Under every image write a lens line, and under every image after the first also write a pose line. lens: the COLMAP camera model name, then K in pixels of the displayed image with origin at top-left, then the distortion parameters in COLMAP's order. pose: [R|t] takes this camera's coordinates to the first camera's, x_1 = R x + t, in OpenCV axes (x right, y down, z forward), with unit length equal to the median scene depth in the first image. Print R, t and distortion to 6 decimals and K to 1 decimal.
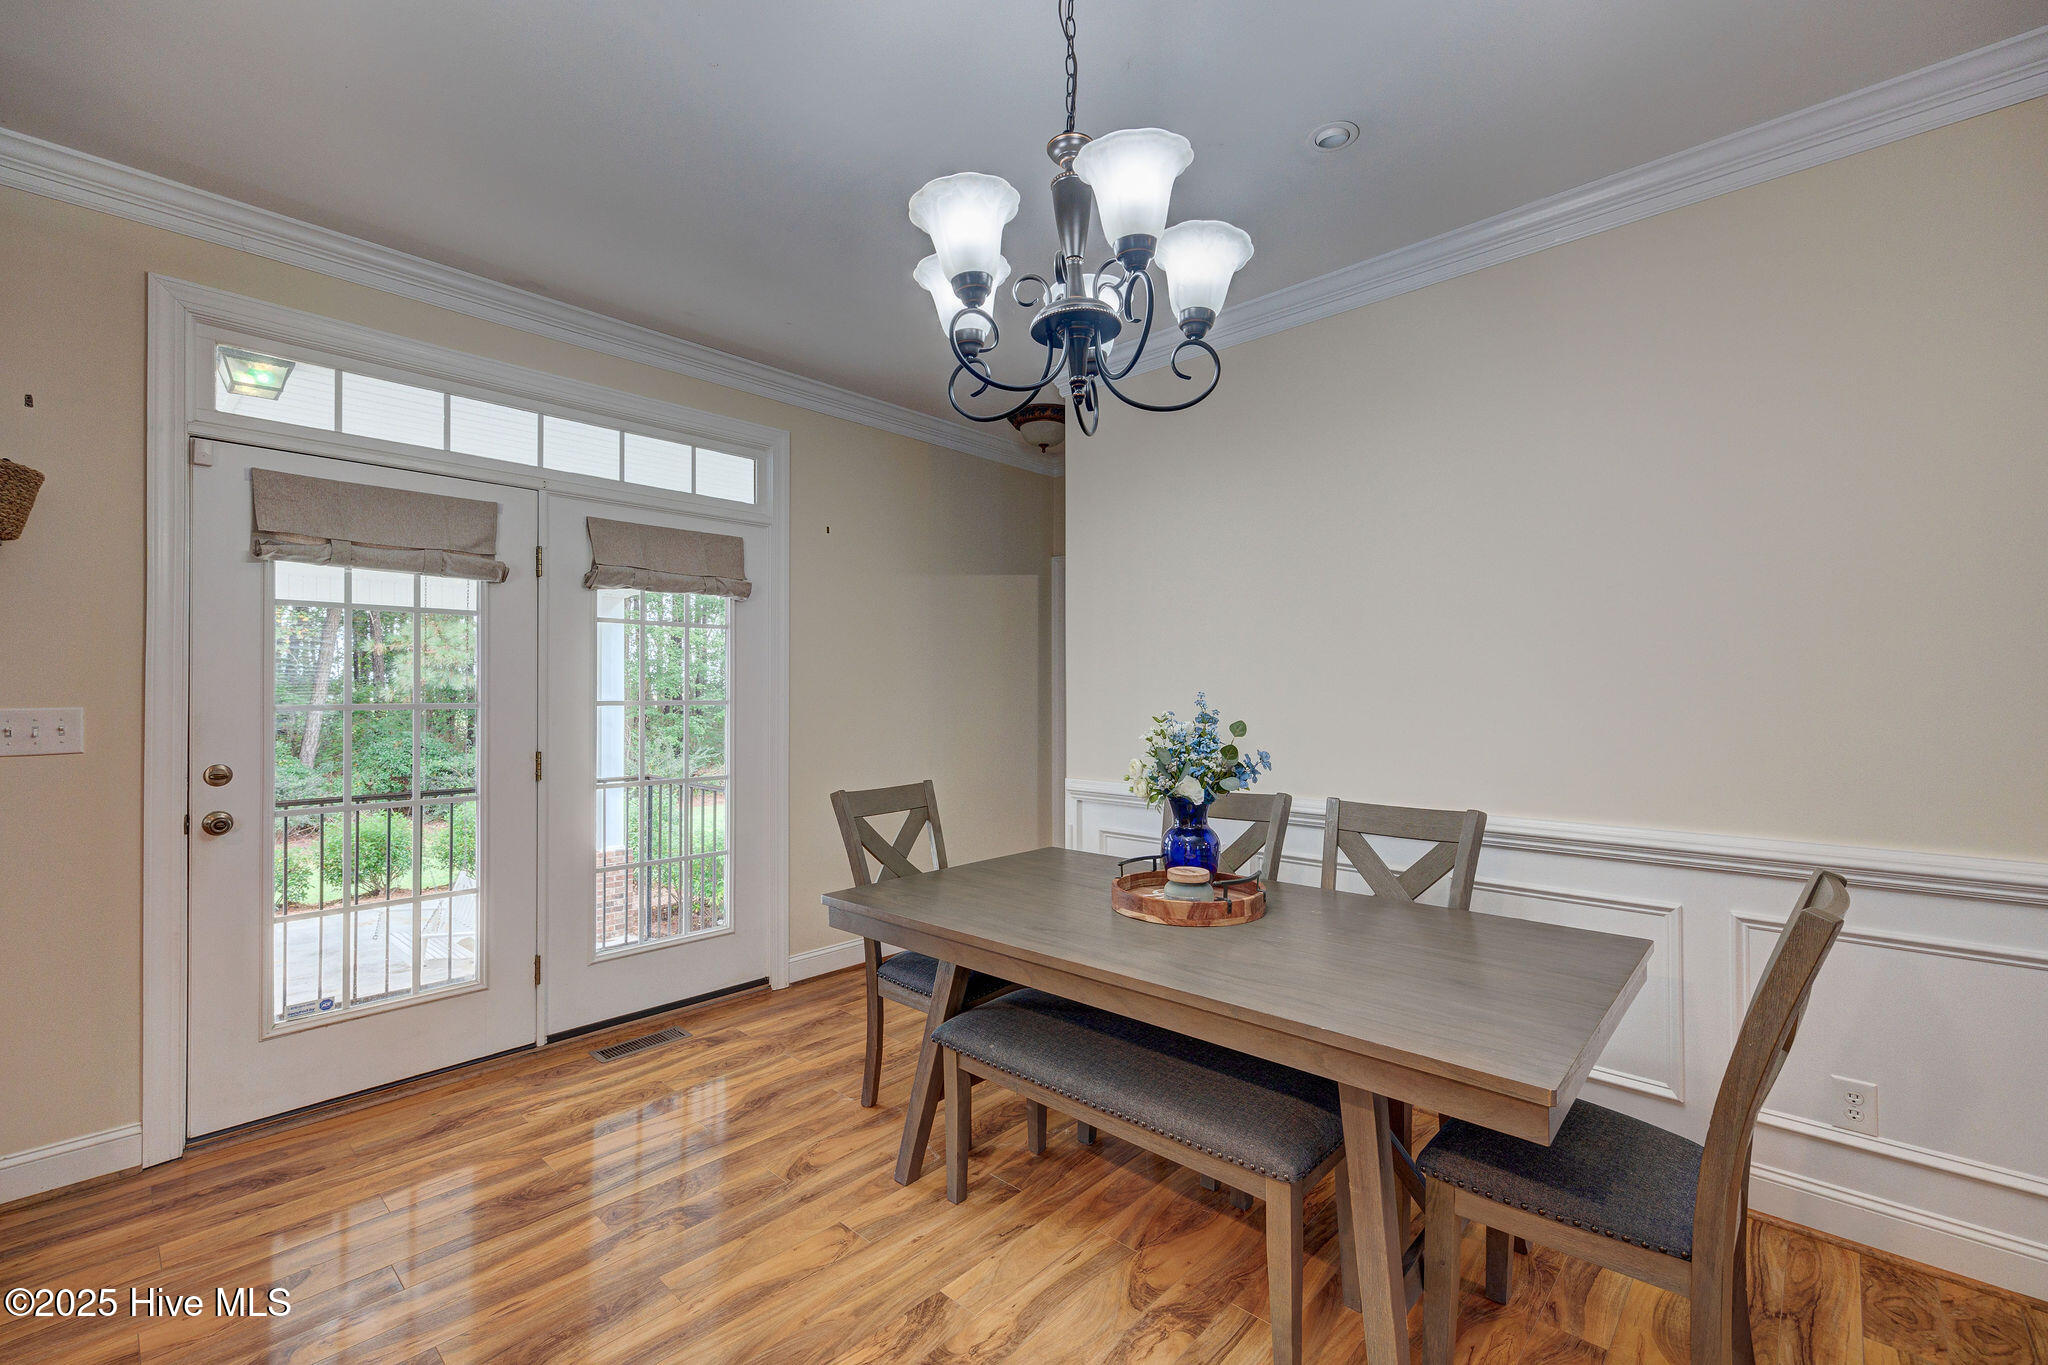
lens RADIAL K [[875.4, 0, 1027.1], [0, 875.4, 687.5], [0, 0, 1]] dist [0.009204, -0.000200]
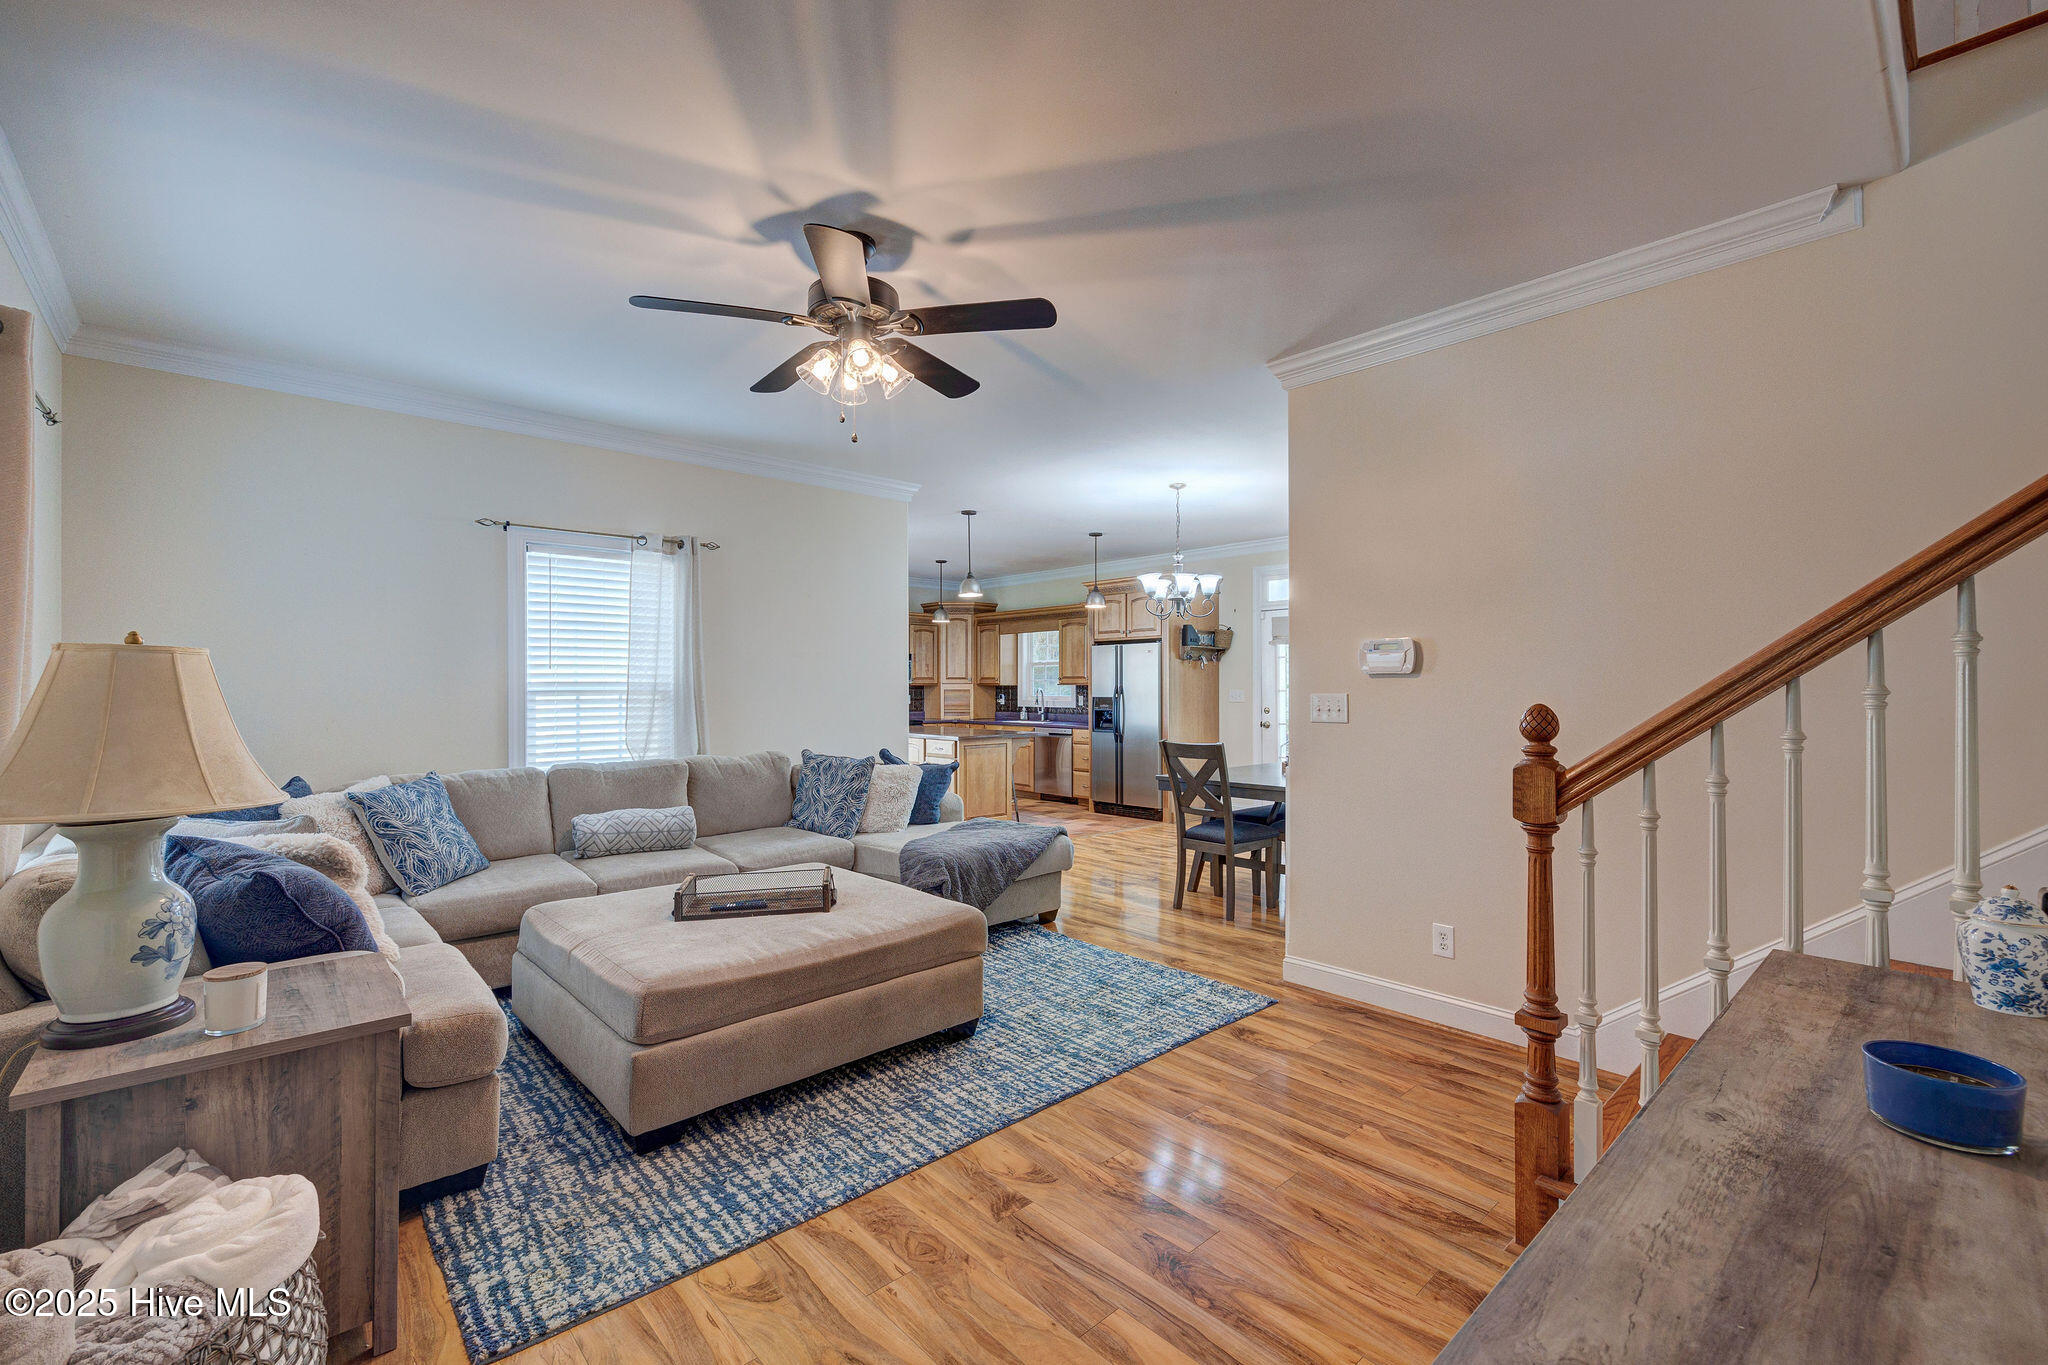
lens RADIAL K [[865.5, 0, 1041.7], [0, 865.5, 687.0], [0, 0, 1]] dist [0.008162, -0.001238]
pose [[-0.067459, -0.000649, -0.997722, 2.393187], [0.005717, 0.999983, -0.001037, 0.007513], [0.997706, -0.005774, -0.067455, 0.353764]]
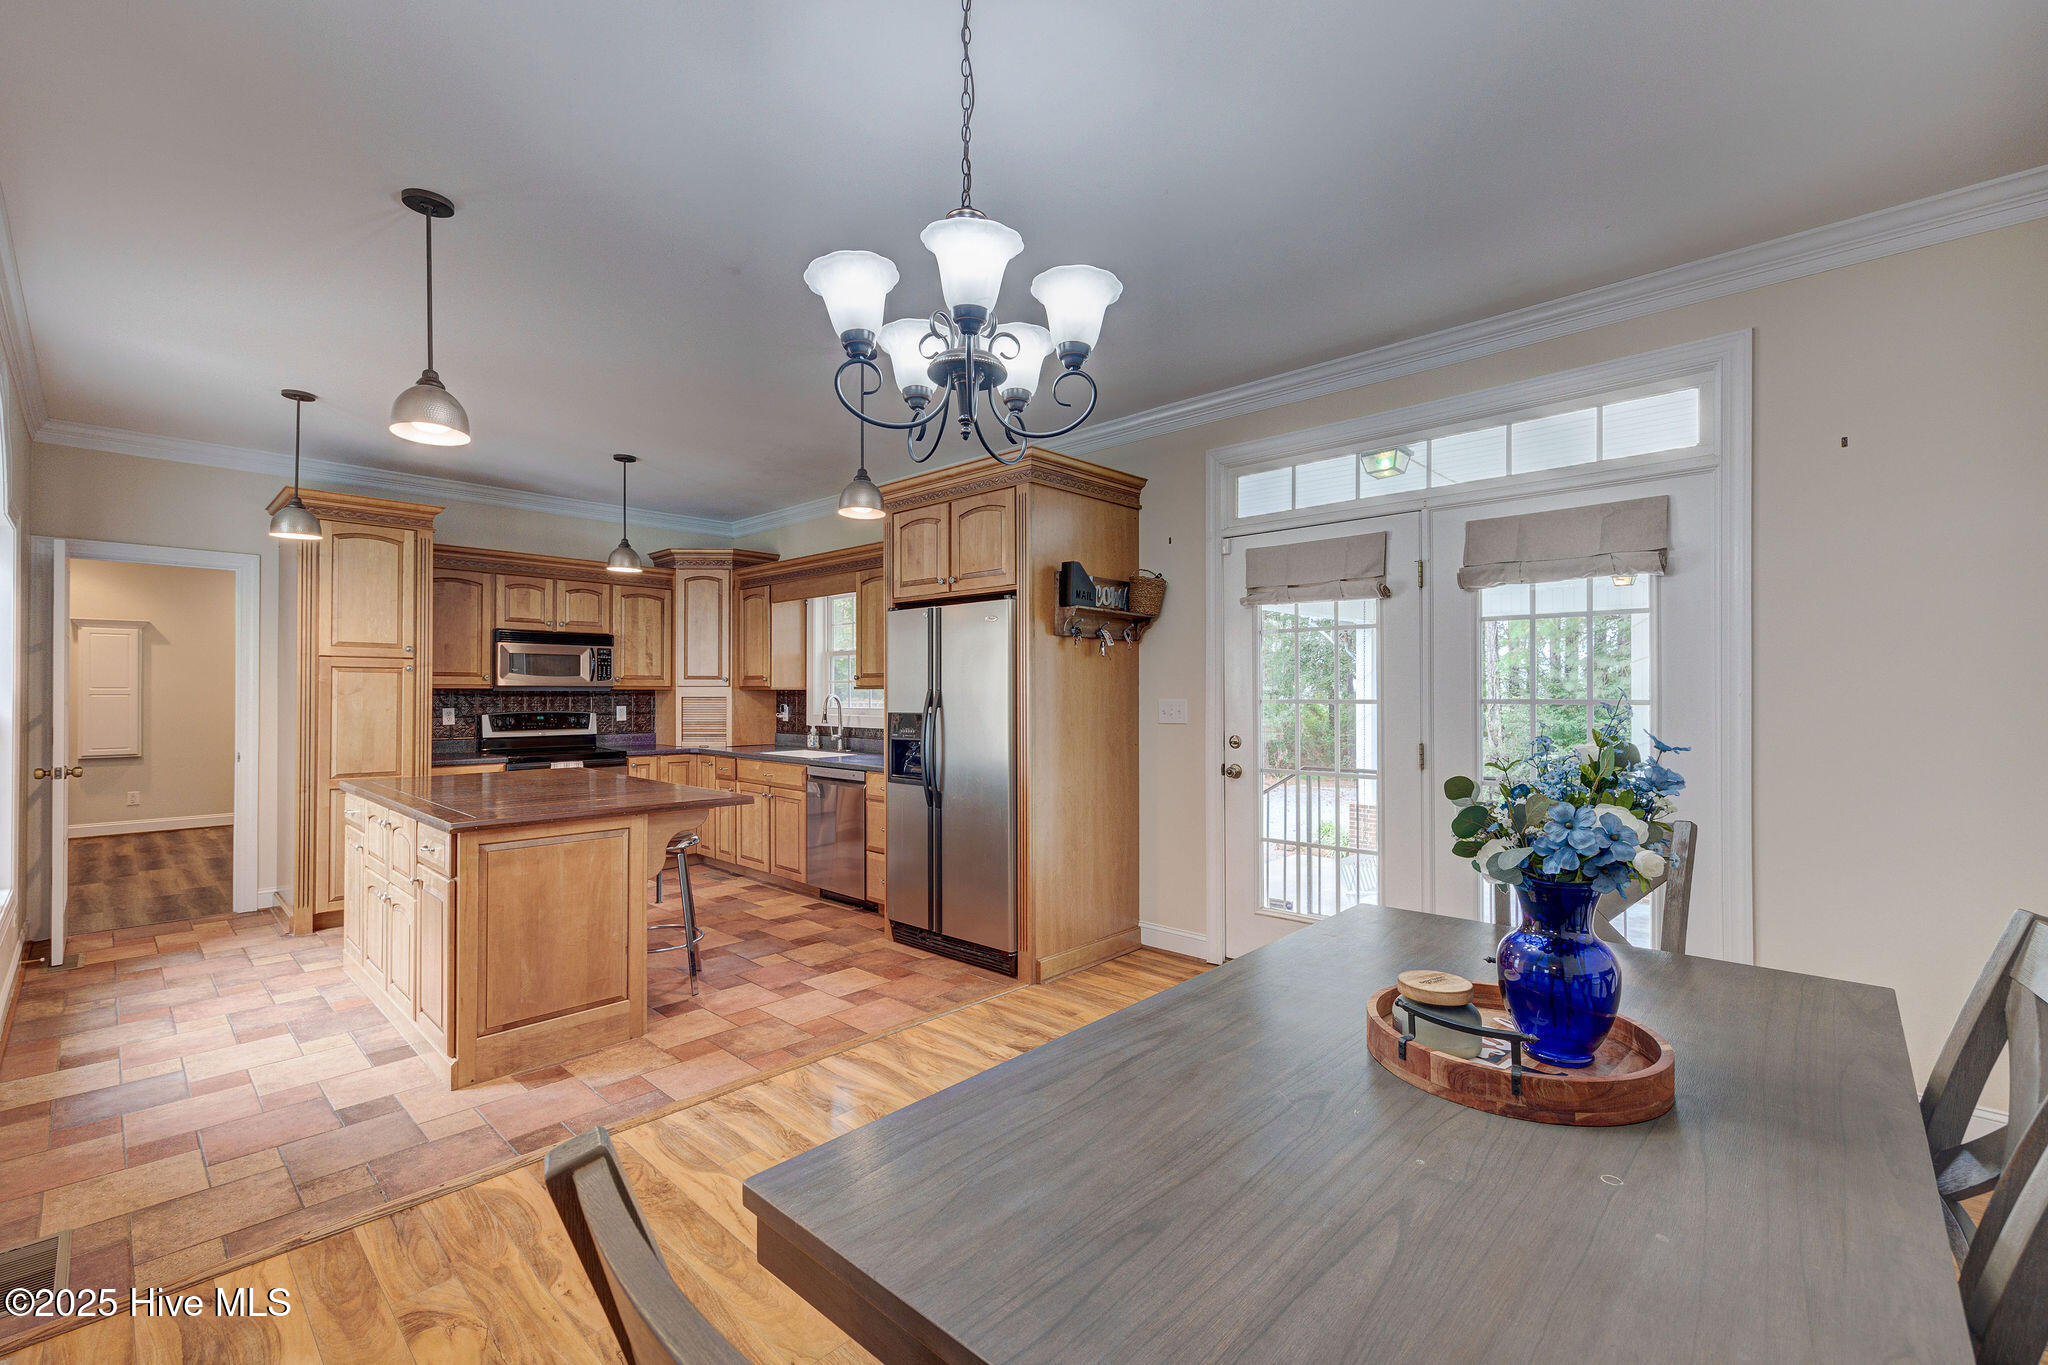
lens RADIAL K [[865.5, 0, 1025.2], [0, 865.5, 688.2], [0, 0, 1]] dist [0.008162, -0.001238]
pose [[-0.010796, -0.003999, -0.999934, 0.672160], [0.005848, 0.999975, -0.004062, 0.004778], [0.999925, -0.005892, -0.010772, 0.613593]]
